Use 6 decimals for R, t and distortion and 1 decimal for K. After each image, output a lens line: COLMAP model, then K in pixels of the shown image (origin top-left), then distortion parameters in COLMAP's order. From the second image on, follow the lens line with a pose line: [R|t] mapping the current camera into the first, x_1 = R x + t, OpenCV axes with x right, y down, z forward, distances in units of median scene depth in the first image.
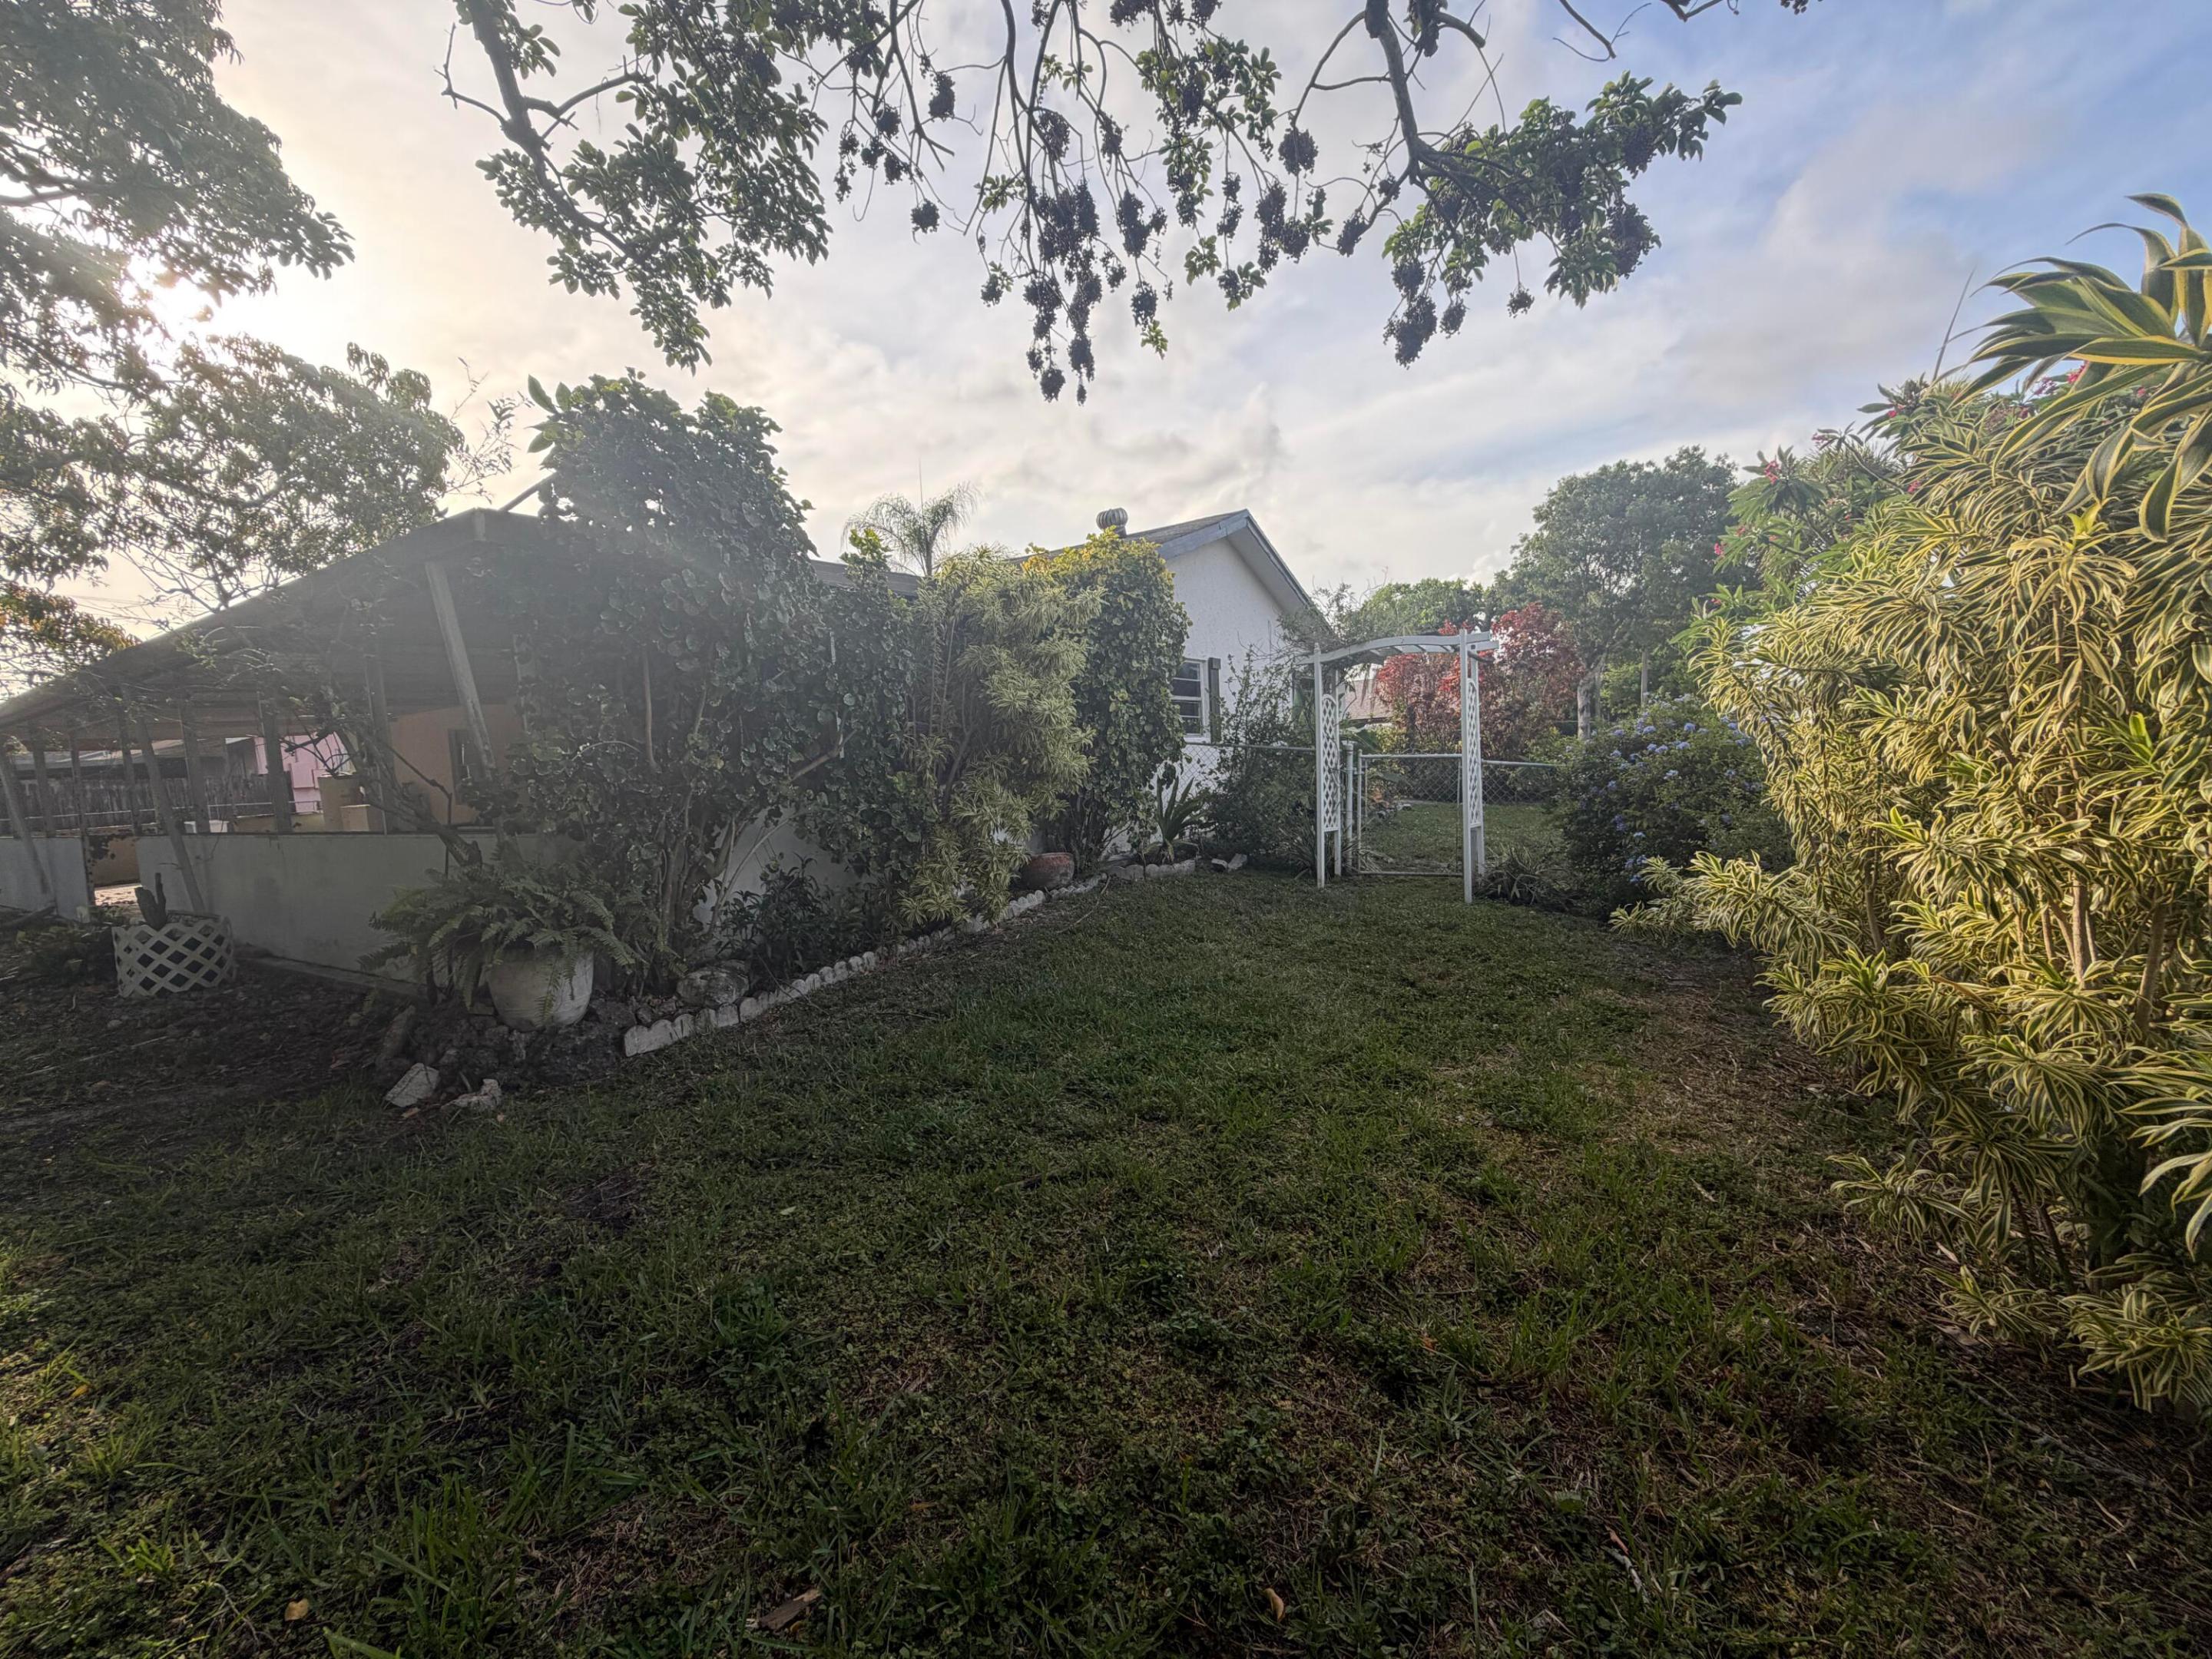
lens RADIAL K [[884.5, 0, 1100.9], [0, 884.5, 831.3], [0, 0, 1]] dist [0.001374, 0.000358]
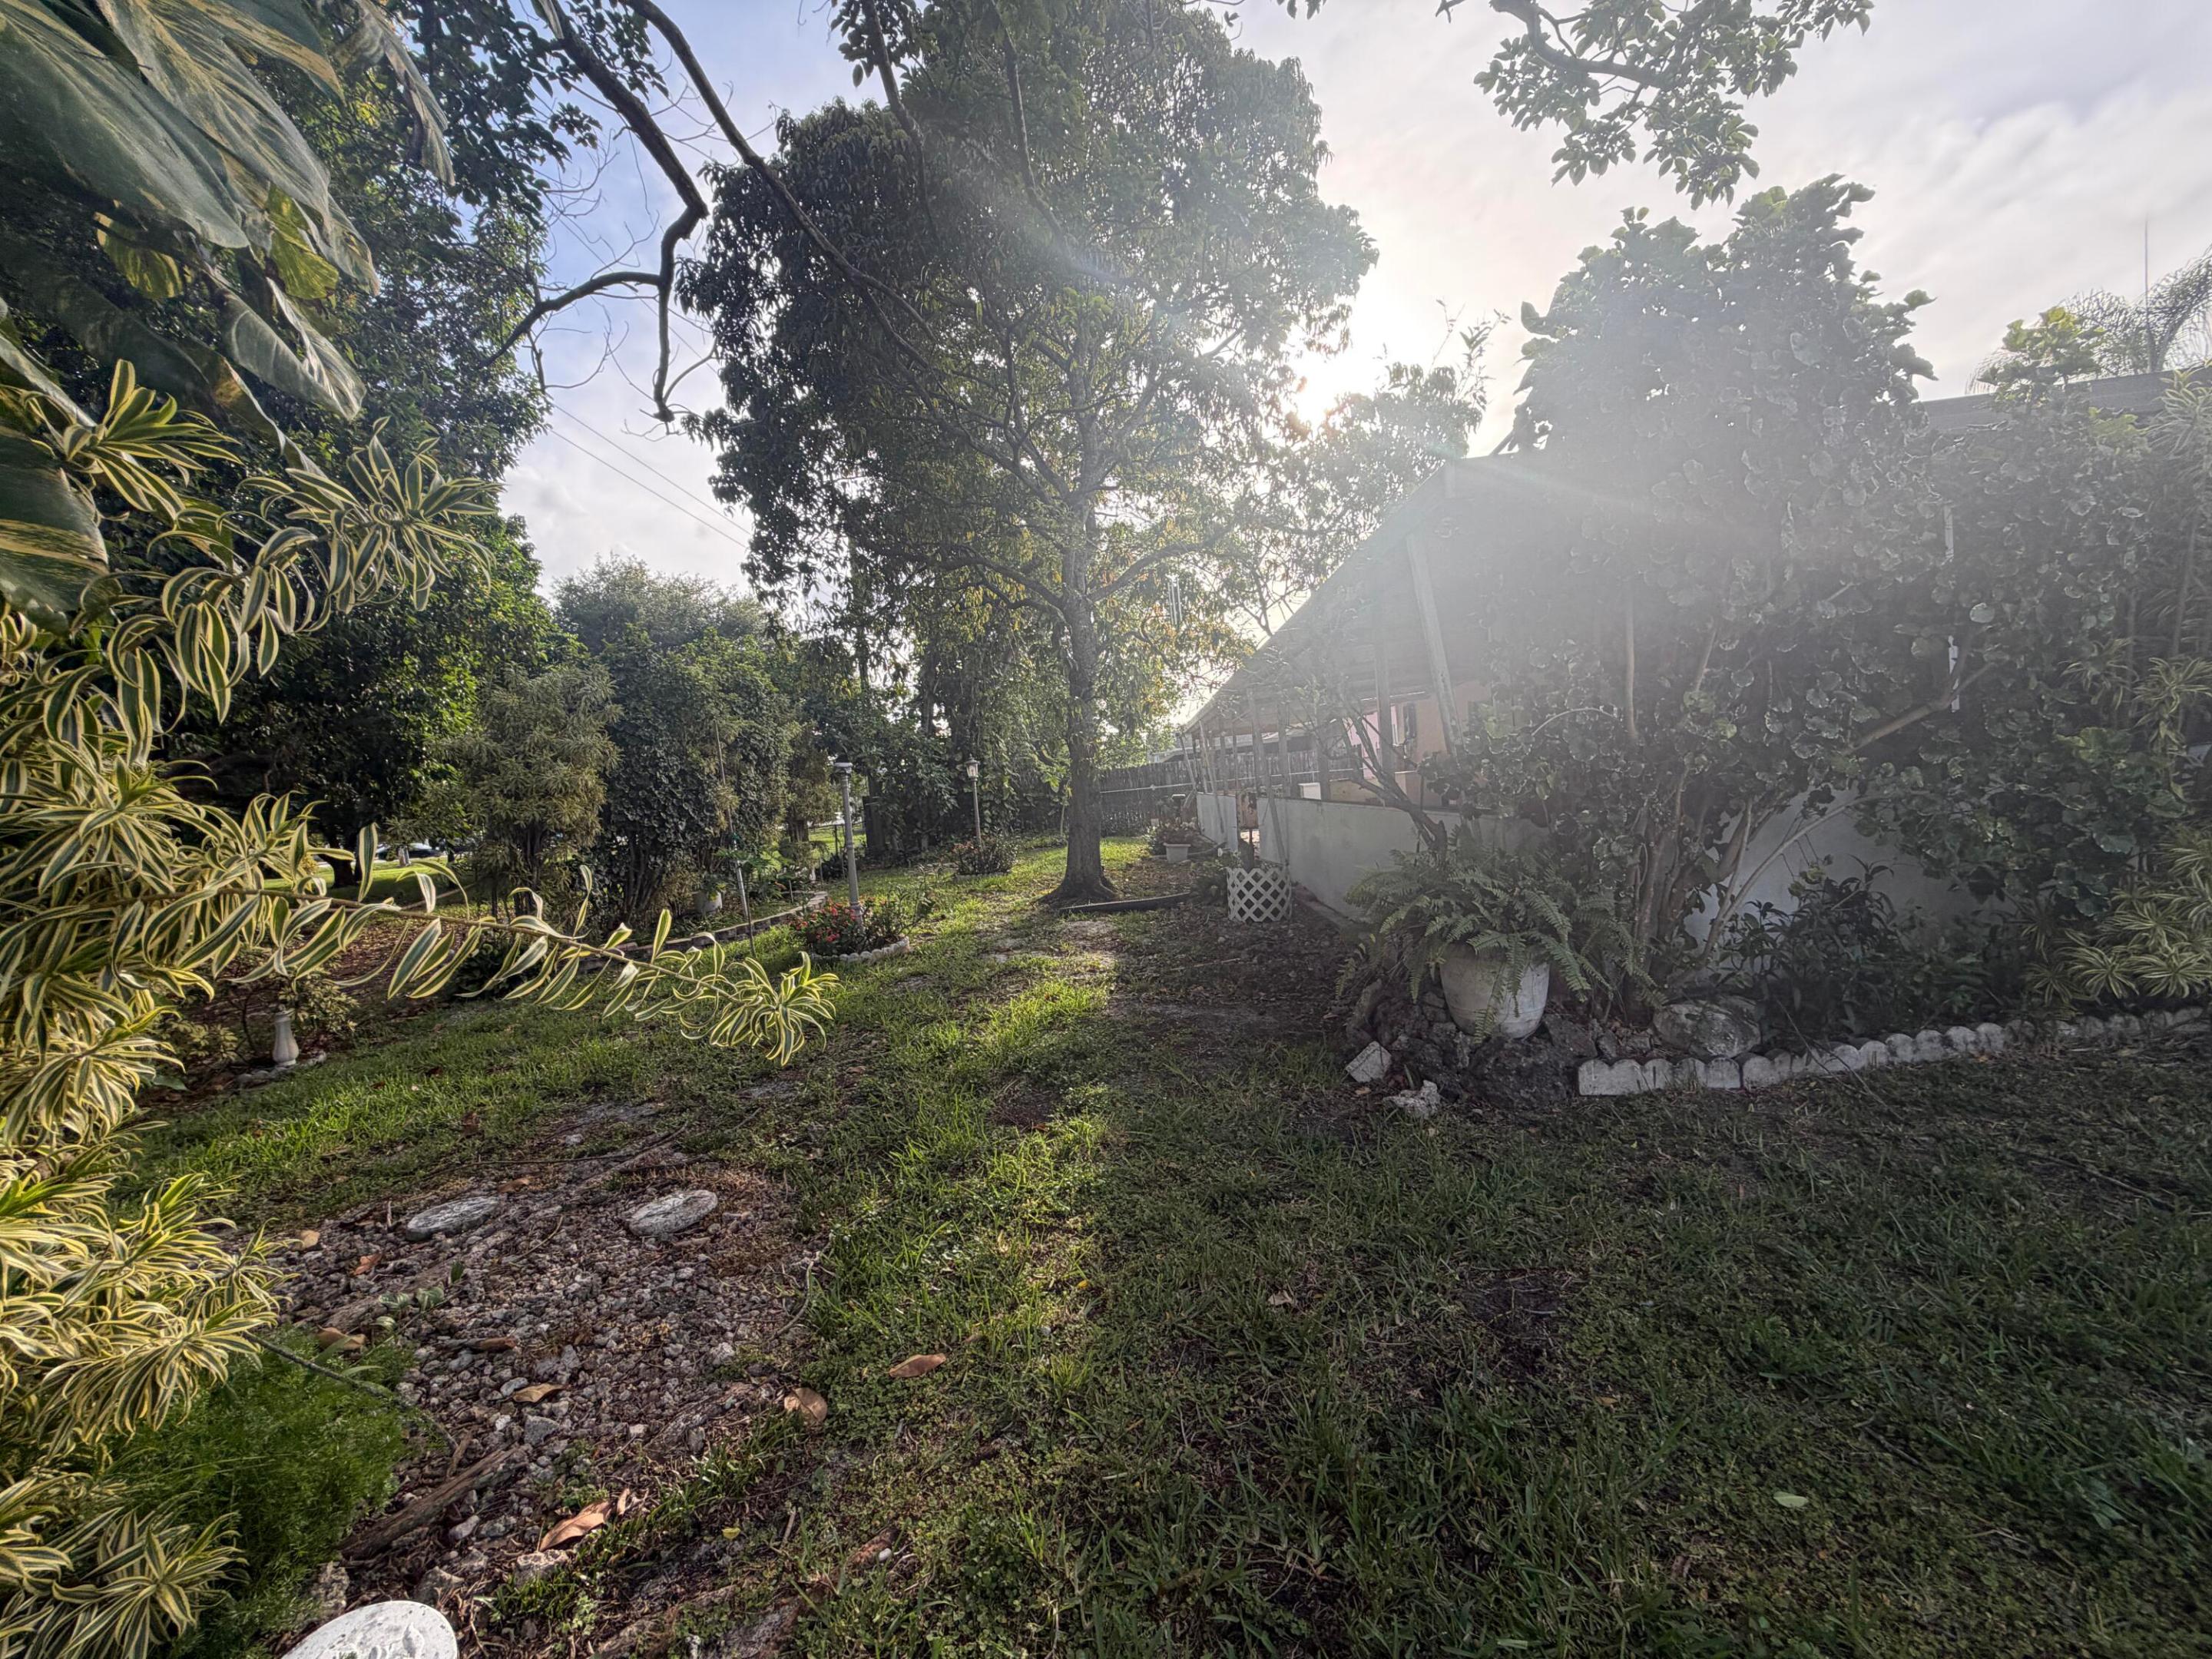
lens RADIAL K [[884.5, 0, 1100.9], [0, 884.5, 831.3], [0, 0, 1]] dist [0.001374, 0.000358]
pose [[0.505204, 0.059587, -0.860940, -0.061385], [-0.022152, 0.998180, 0.056087, -0.021721], [0.862716, -0.009264, 0.505605, 0.181415]]
